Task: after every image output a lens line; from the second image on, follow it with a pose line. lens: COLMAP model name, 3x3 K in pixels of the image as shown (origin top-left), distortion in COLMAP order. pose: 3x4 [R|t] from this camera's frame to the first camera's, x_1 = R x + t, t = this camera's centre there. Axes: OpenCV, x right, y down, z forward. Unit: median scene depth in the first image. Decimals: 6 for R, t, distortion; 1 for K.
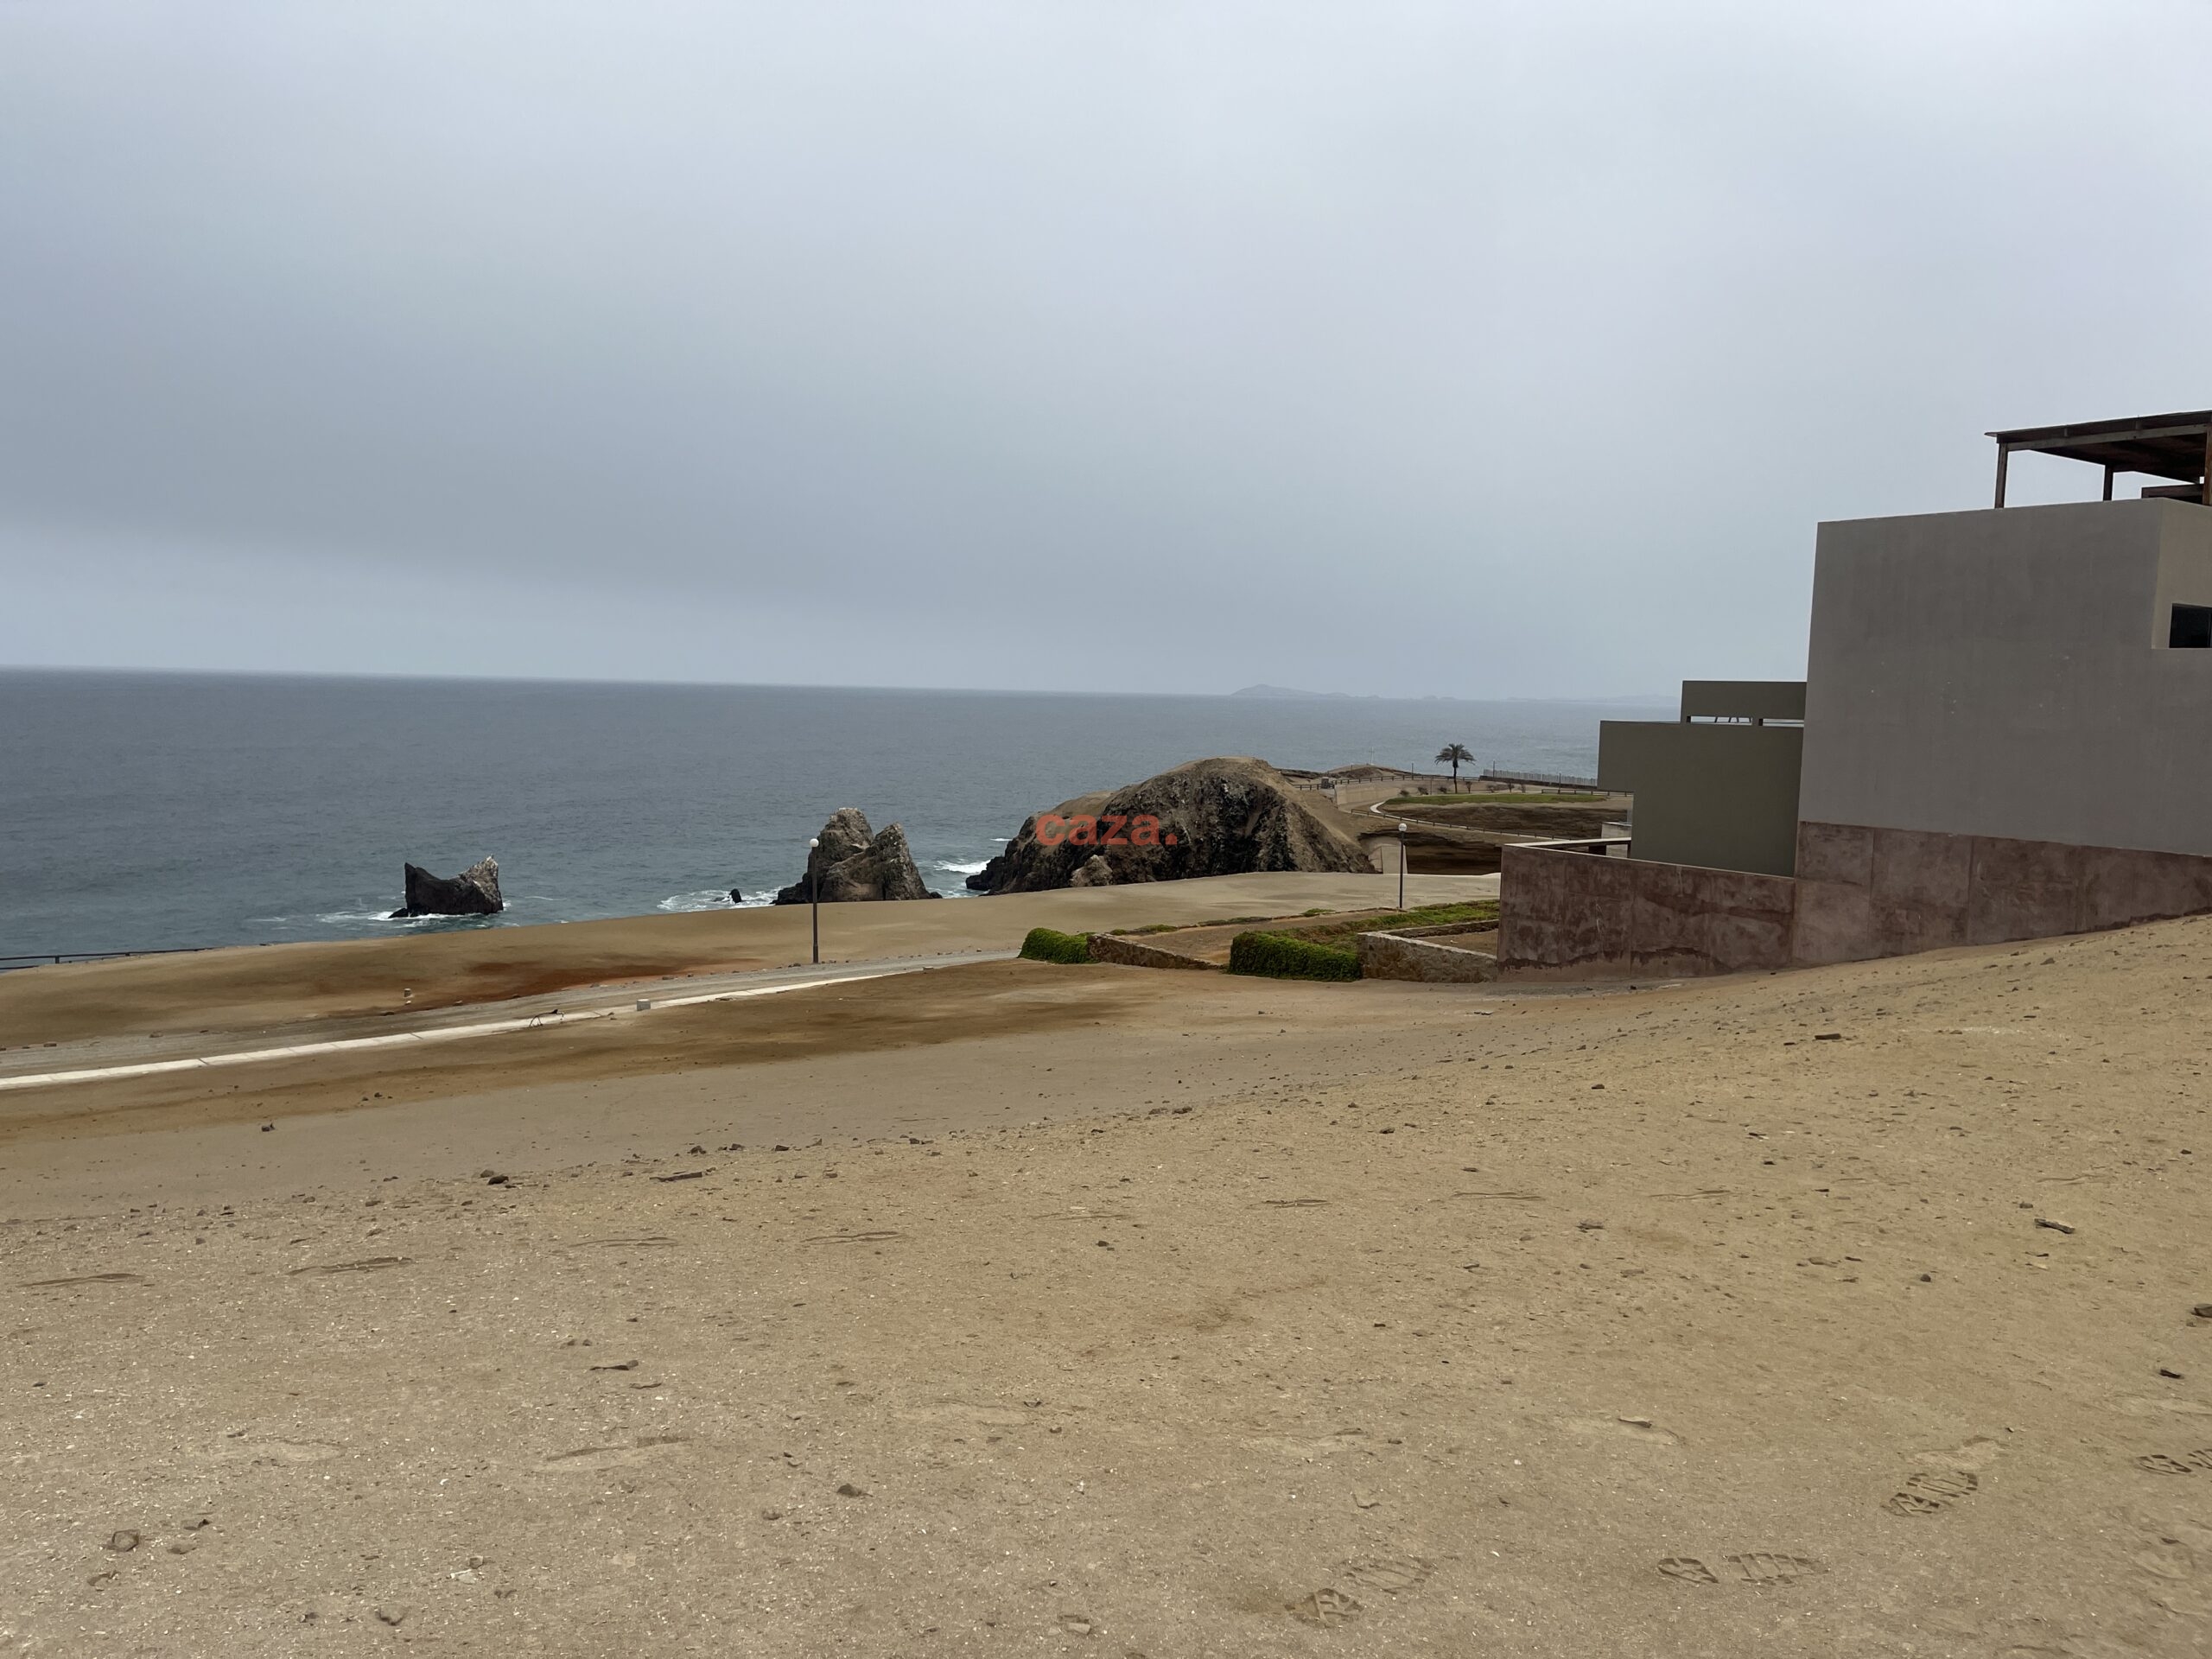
lens RADIAL K [[1668.1, 0, 1109.1], [0, 1668.1, 826.8], [0, 0, 1]] dist [-0.010837, -0.007854]
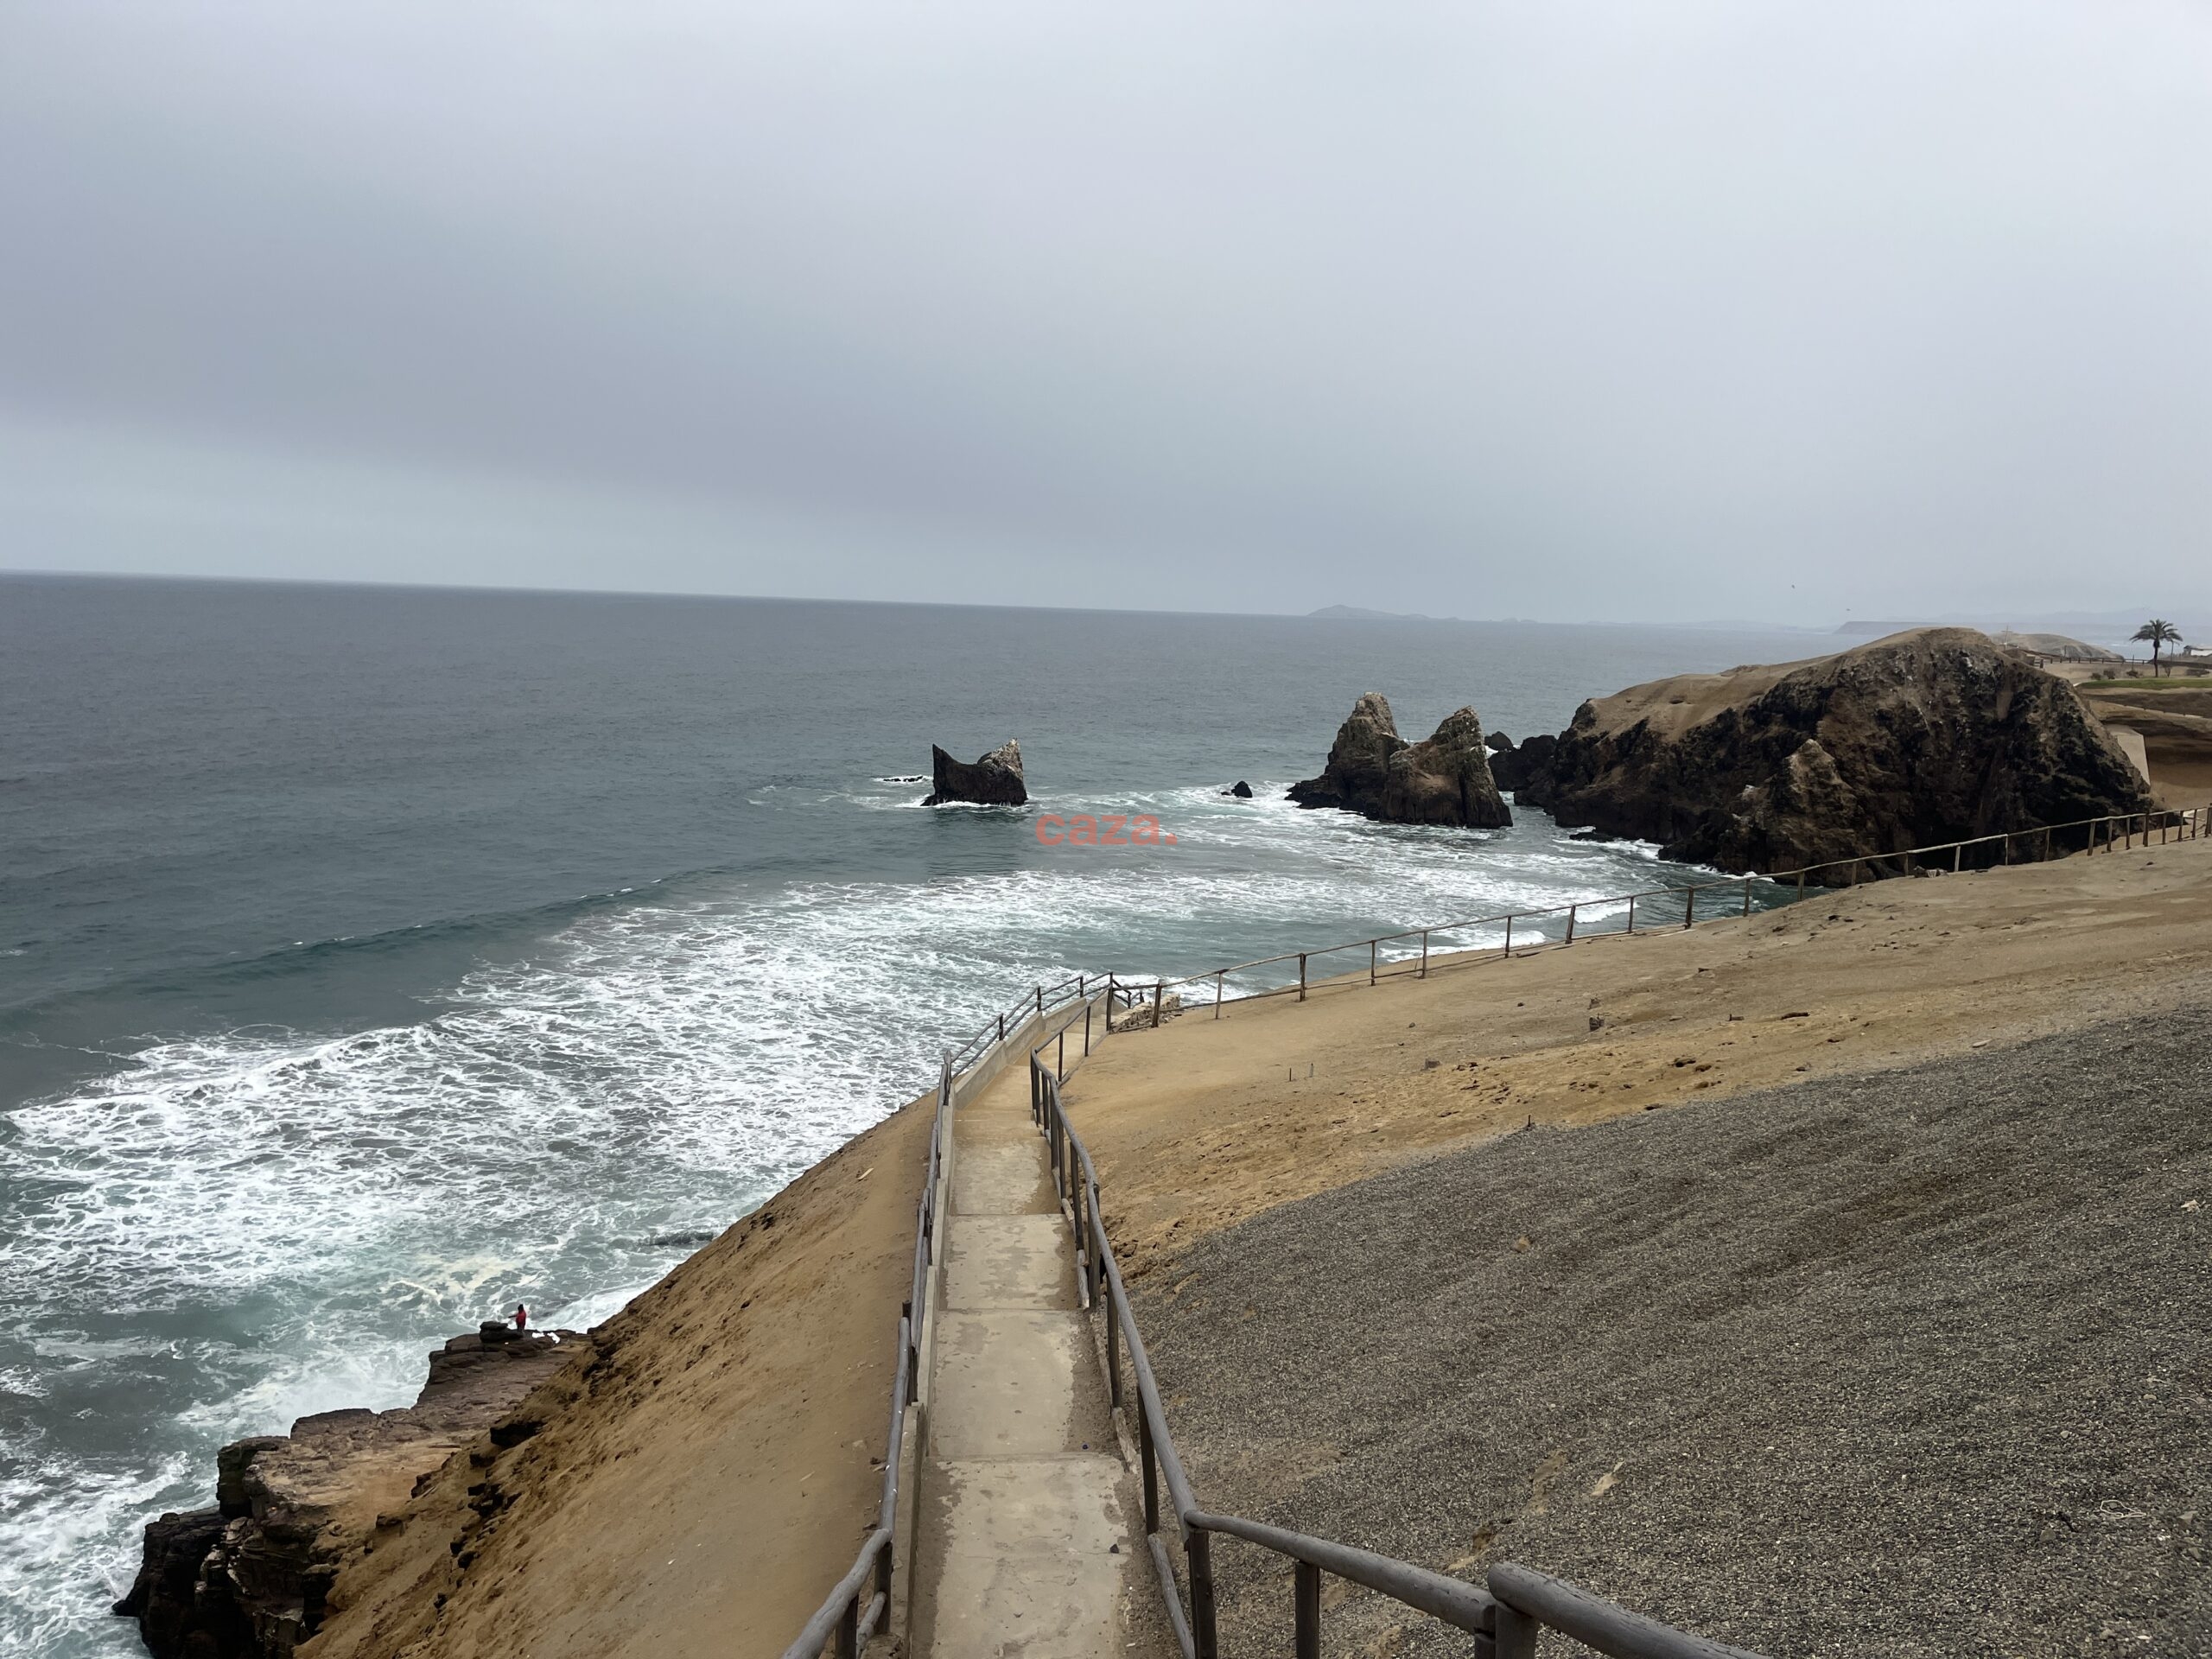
lens RADIAL K [[1668.1, 0, 1102.4], [0, 1668.1, 833.6], [0, 0, 1]] dist [-0.010837, -0.007854]
pose [[0.998937, 0.014341, -0.043808, -0.335578], [-0.012078, 0.998601, 0.051472, 0.025862], [0.044485, -0.050888, 0.997713, 0.133136]]
